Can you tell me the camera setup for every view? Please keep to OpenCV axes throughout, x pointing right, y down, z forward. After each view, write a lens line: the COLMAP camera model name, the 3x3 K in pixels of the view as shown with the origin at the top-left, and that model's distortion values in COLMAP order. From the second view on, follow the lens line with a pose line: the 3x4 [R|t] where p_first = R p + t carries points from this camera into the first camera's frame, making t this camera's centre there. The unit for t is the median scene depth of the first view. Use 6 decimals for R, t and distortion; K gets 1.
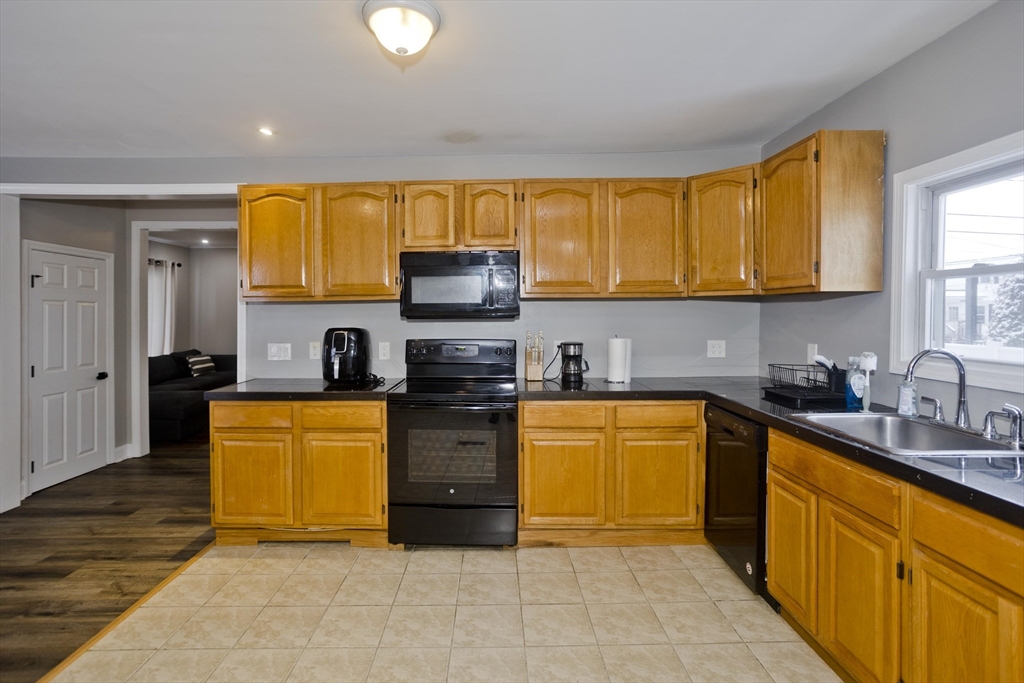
lens RADIAL K [[501.0, 0, 499.6], [0, 501.0, 316.1], [0, 0, 1]] dist [-0.037451, 0.024343]
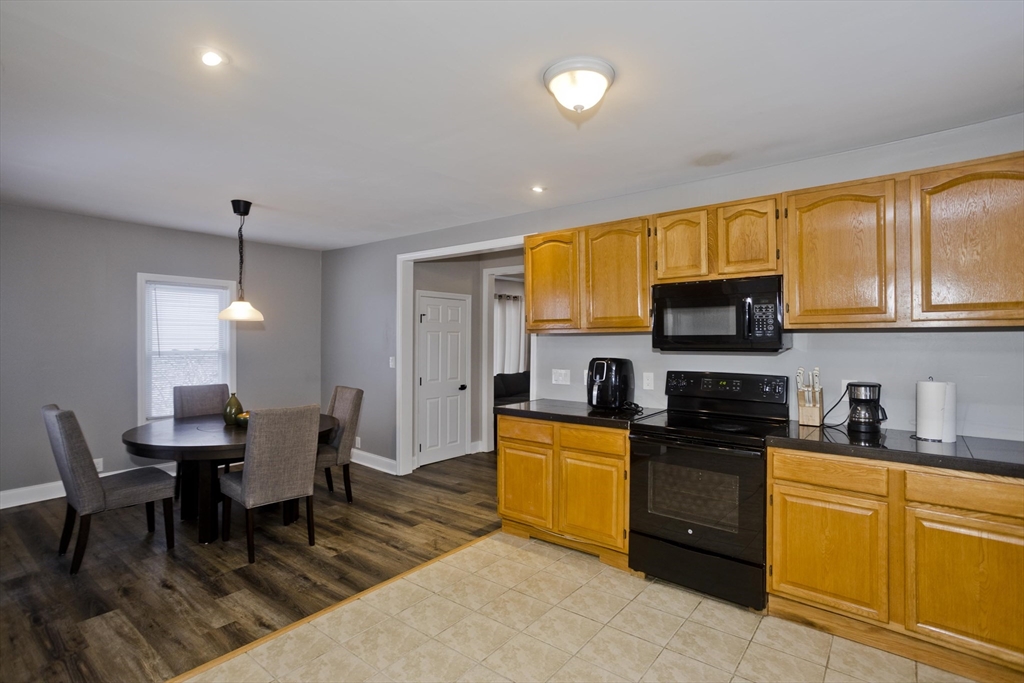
lens RADIAL K [[501.0, 0, 523.0], [0, 501.0, 334.8], [0, 0, 1]] dist [-0.037451, 0.024343]
pose [[0.789902, 0.000289, -0.613234, 0.231854], [-0.005289, 0.999966, -0.006341, -0.019877], [0.613211, 0.008252, 0.789876, 0.044180]]
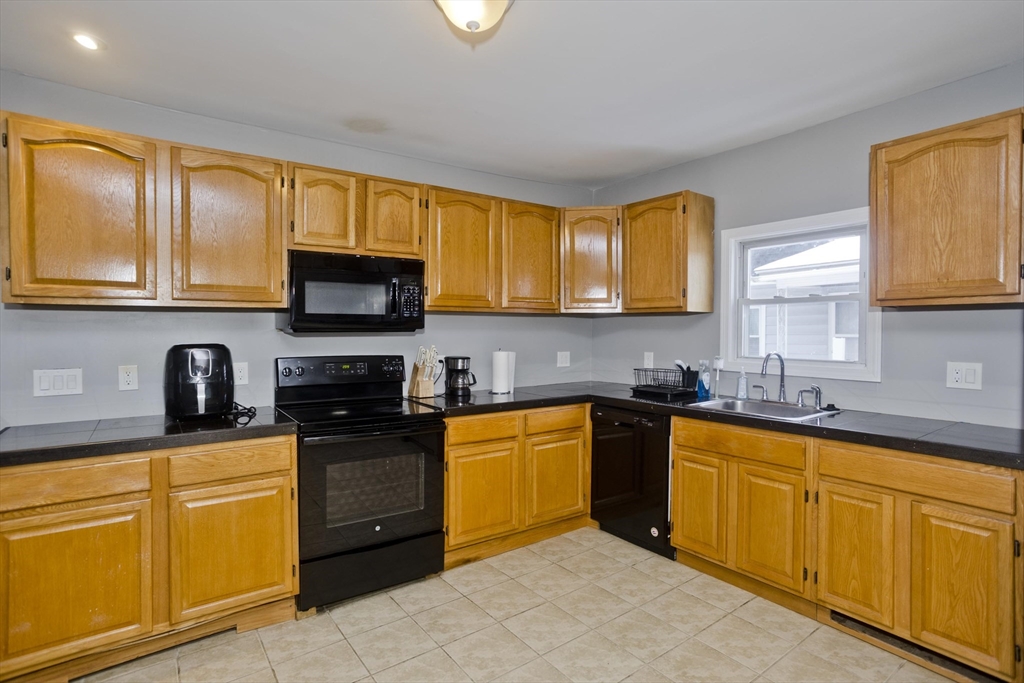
lens RADIAL K [[501.0, 0, 517.4], [0, 501.0, 335.5], [0, 0, 1]] dist [-0.037451, 0.024343]
pose [[0.810234, -0.001053, 0.586106, -0.400479], [-0.001092, 0.999994, 0.003306, 0.008553], [-0.586106, -0.003318, 0.810228, 0.147012]]
